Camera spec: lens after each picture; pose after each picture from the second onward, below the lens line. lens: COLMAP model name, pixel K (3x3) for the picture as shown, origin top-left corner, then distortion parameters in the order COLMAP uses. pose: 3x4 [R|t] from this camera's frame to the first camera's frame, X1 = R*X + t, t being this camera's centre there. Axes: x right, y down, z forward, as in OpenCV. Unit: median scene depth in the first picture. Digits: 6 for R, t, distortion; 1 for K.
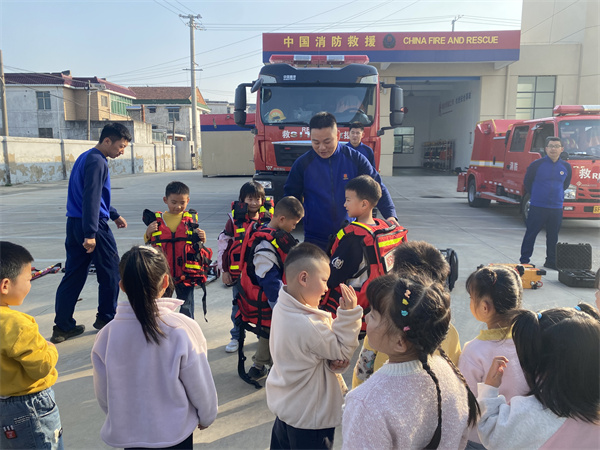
lens RADIAL K [[450.1, 0, 300.0], [0, 450.1, 225.0], [0, 0, 1]] dist [0.033864, -0.002119]
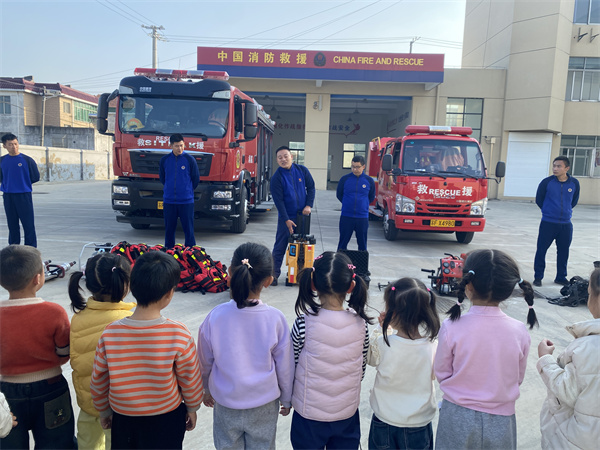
lens RADIAL K [[455.6, 0, 300.0], [0, 455.6, 225.0], [0, 0, 1]] dist [0.039544, -0.004355]
pose [[0.999405, 0.028988, 0.018710, 0.142662], [-0.028370, 0.999070, -0.032467, 0.006662], [-0.019634, 0.031917, 0.999298, -0.029926]]
